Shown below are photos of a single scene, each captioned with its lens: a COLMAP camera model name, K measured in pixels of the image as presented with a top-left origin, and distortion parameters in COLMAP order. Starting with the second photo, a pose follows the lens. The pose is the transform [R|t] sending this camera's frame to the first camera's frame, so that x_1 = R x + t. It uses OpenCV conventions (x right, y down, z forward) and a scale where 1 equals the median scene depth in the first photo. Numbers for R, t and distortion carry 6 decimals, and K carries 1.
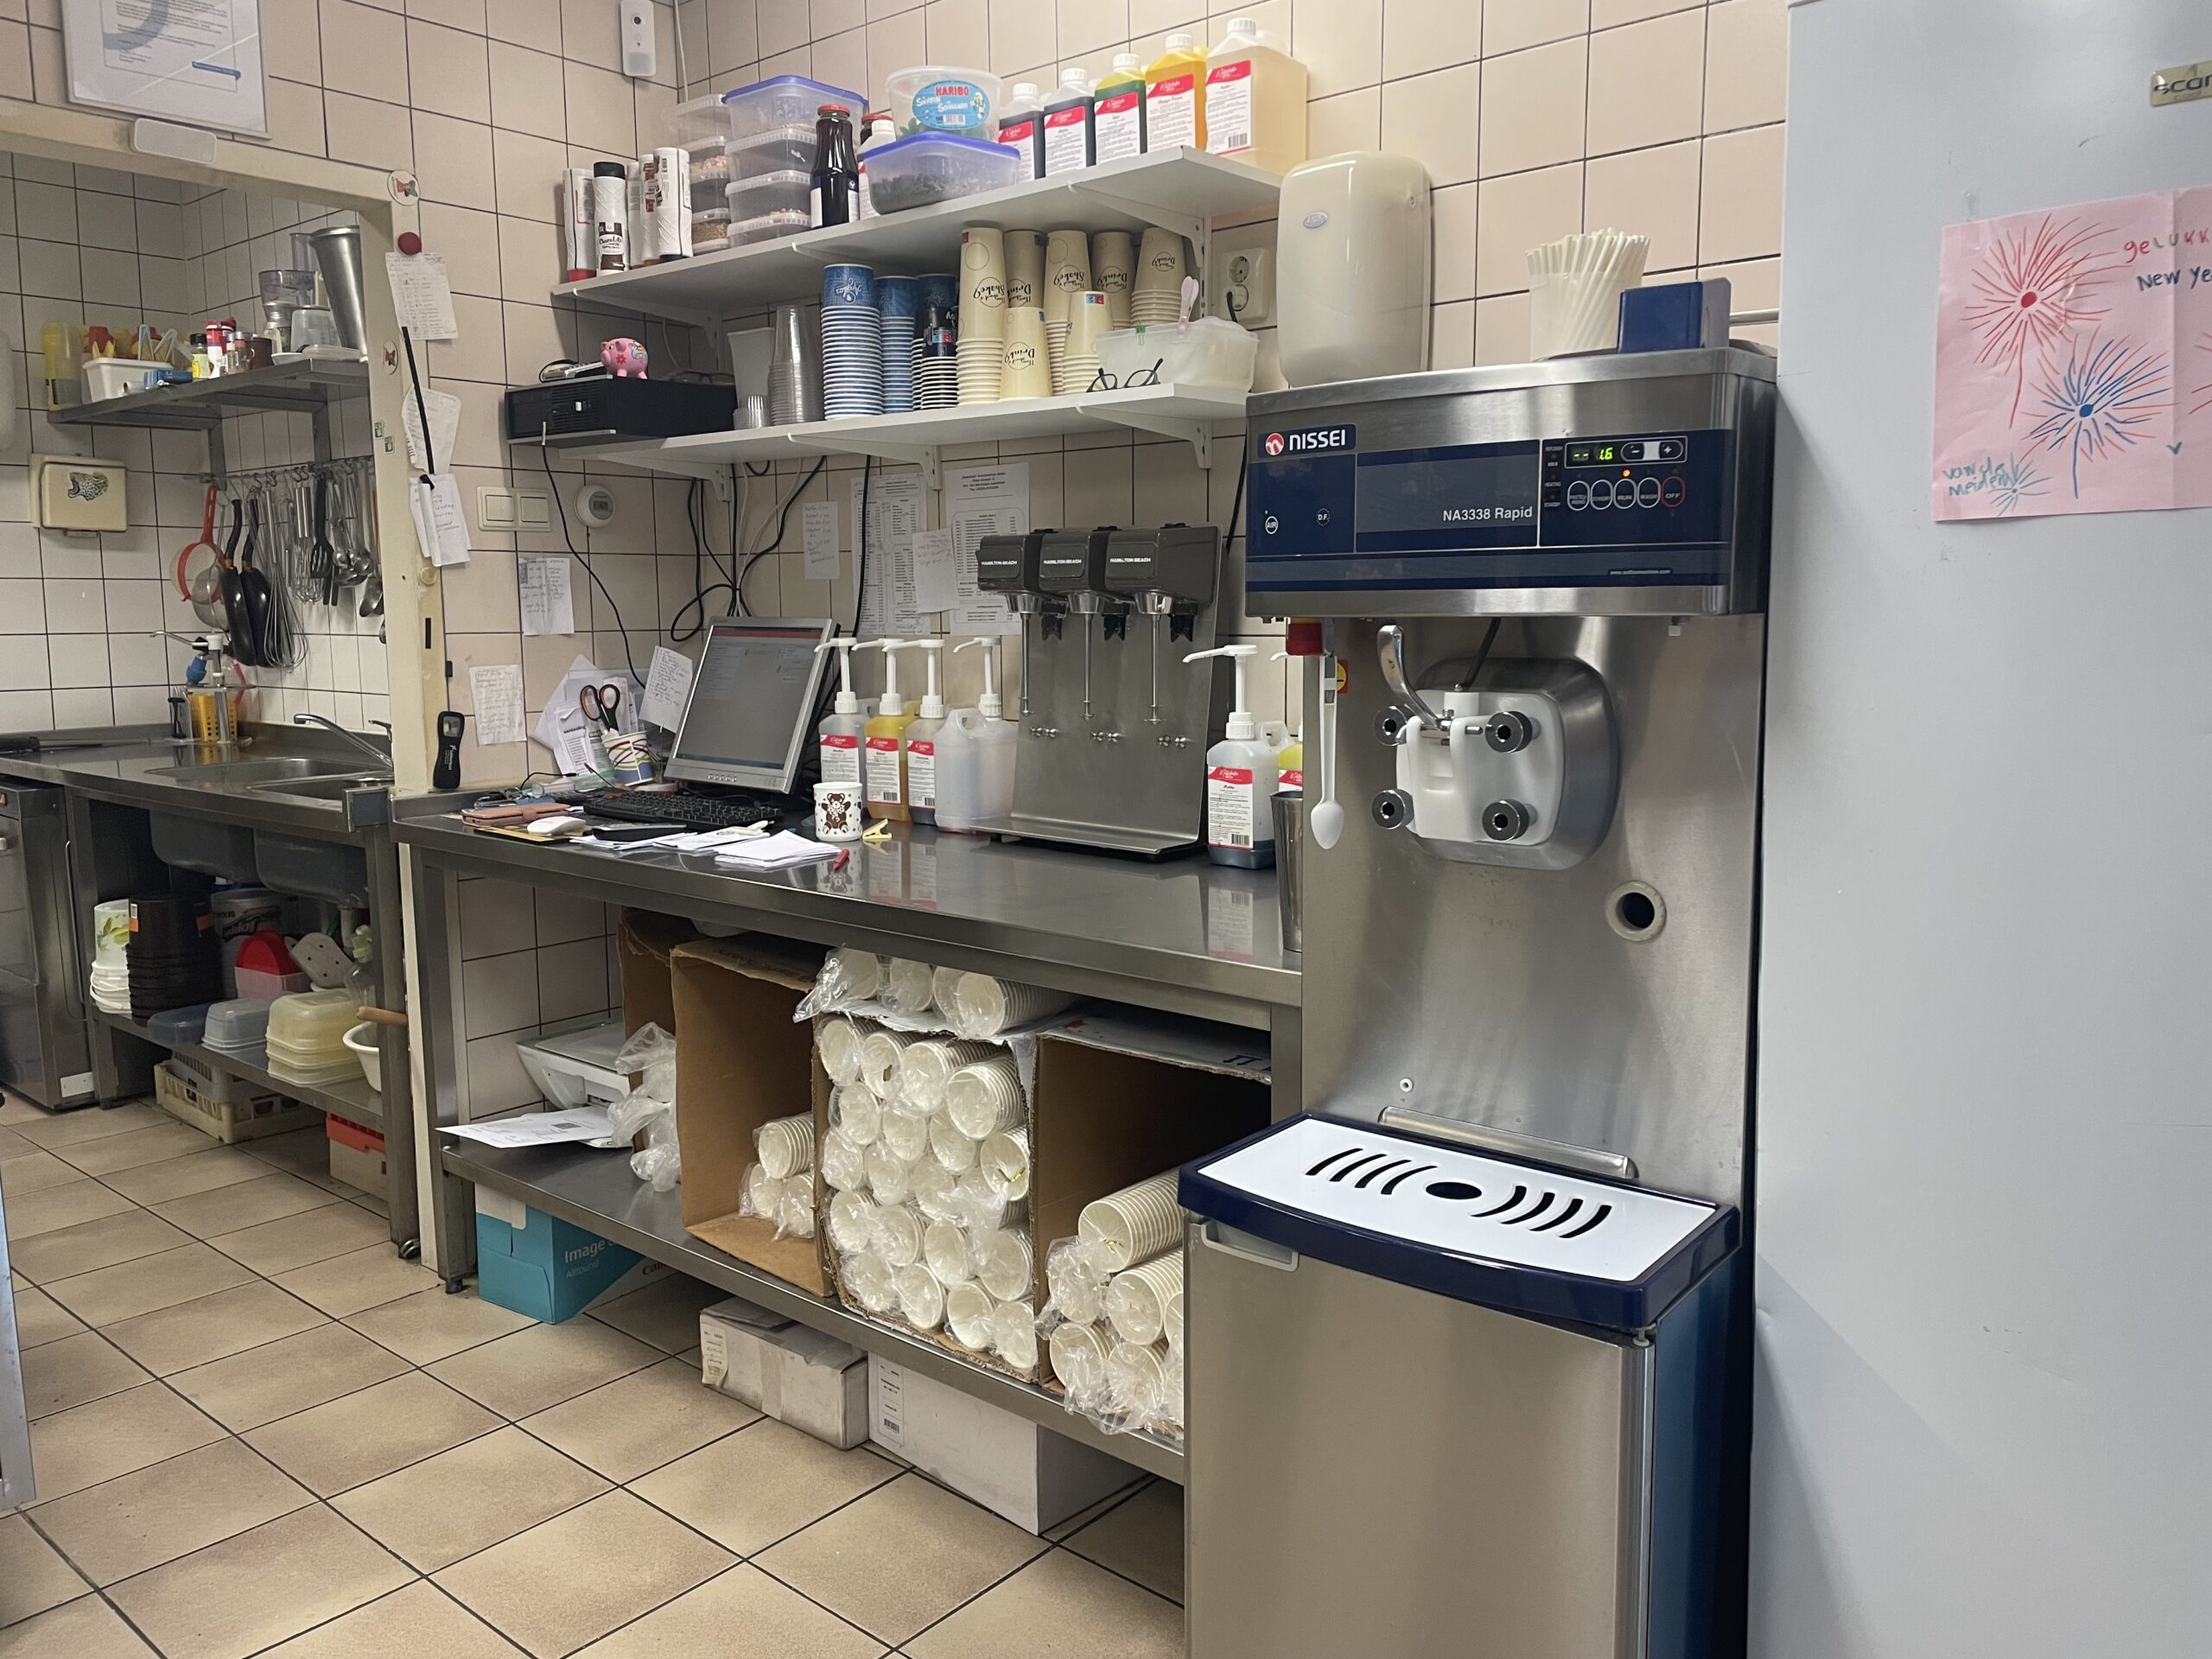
lens RADIAL K [[1692.4, 0, 1119.6], [0, 1692.4, 841.2], [0, 0, 1]] dist [-0.010543, -0.000850]
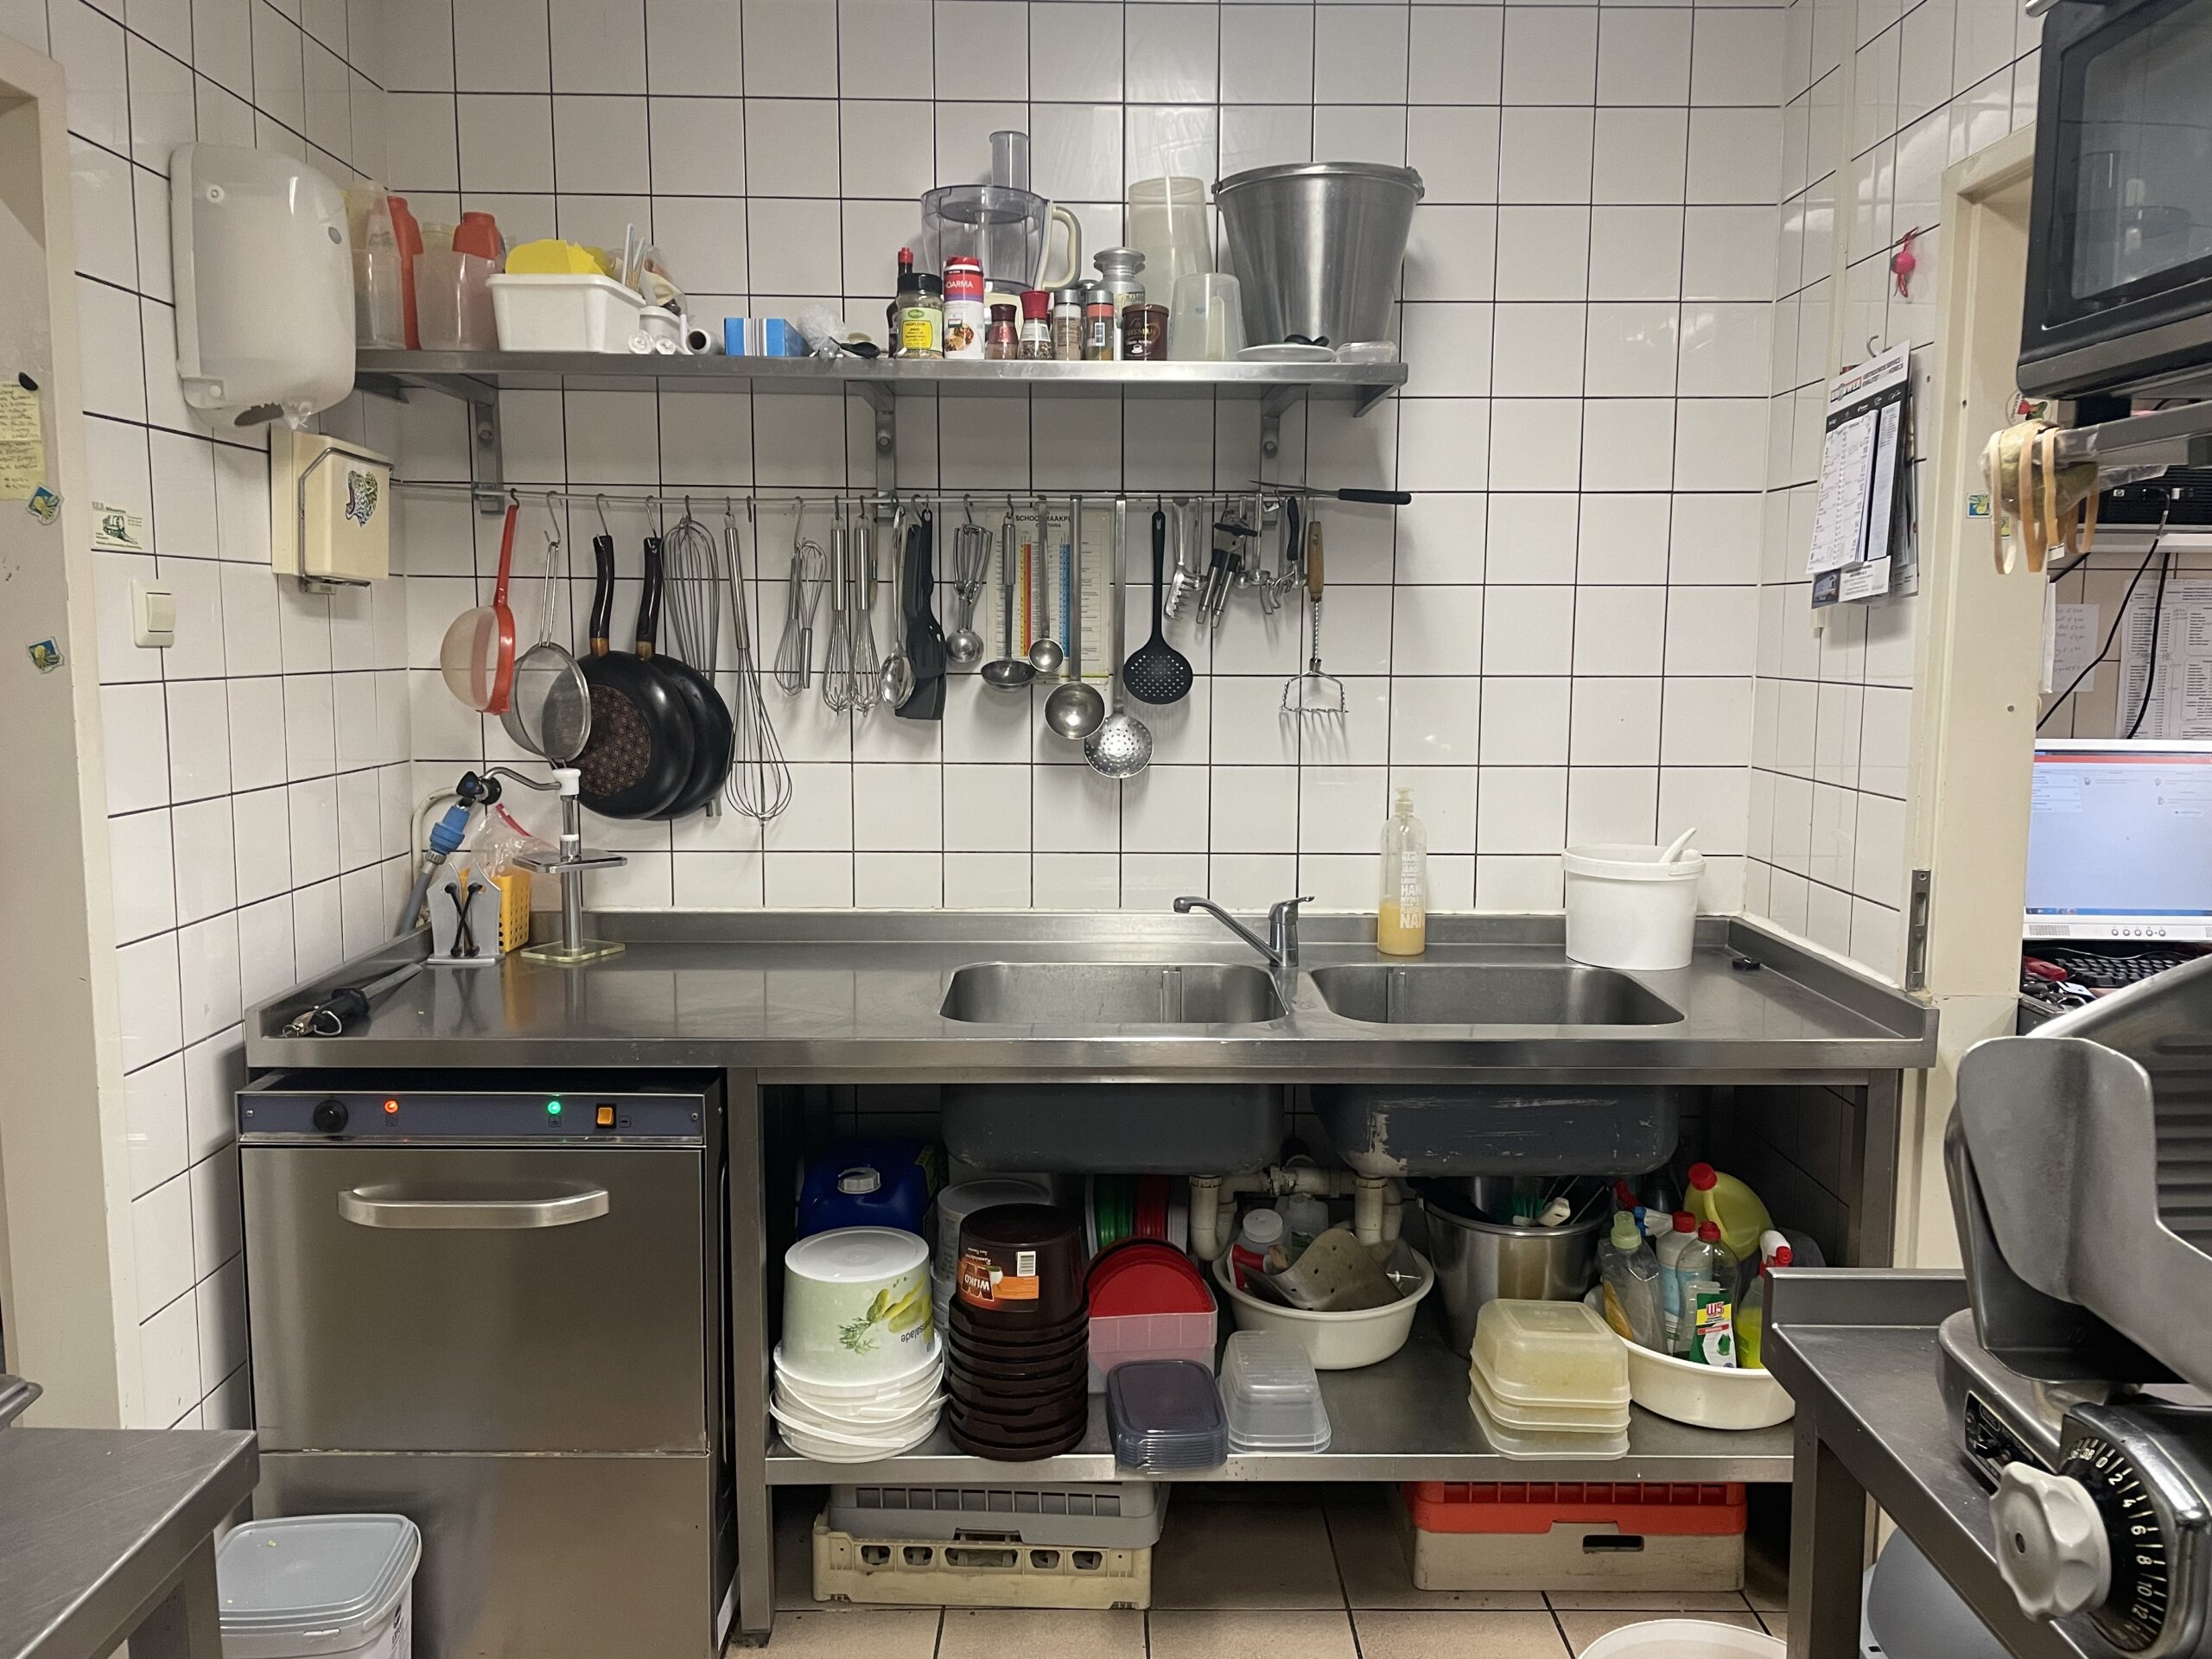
lens RADIAL K [[1692.4, 0, 1104.4], [0, 1692.4, 815.0], [0, 0, 1]] dist [-0.010543, -0.000850]
pose [[0.770338, -0.068028, 0.633996, -0.787640], [0.082303, 0.996583, 0.006931, -0.097491], [-0.632301, 0.046841, 0.773305, 0.454464]]
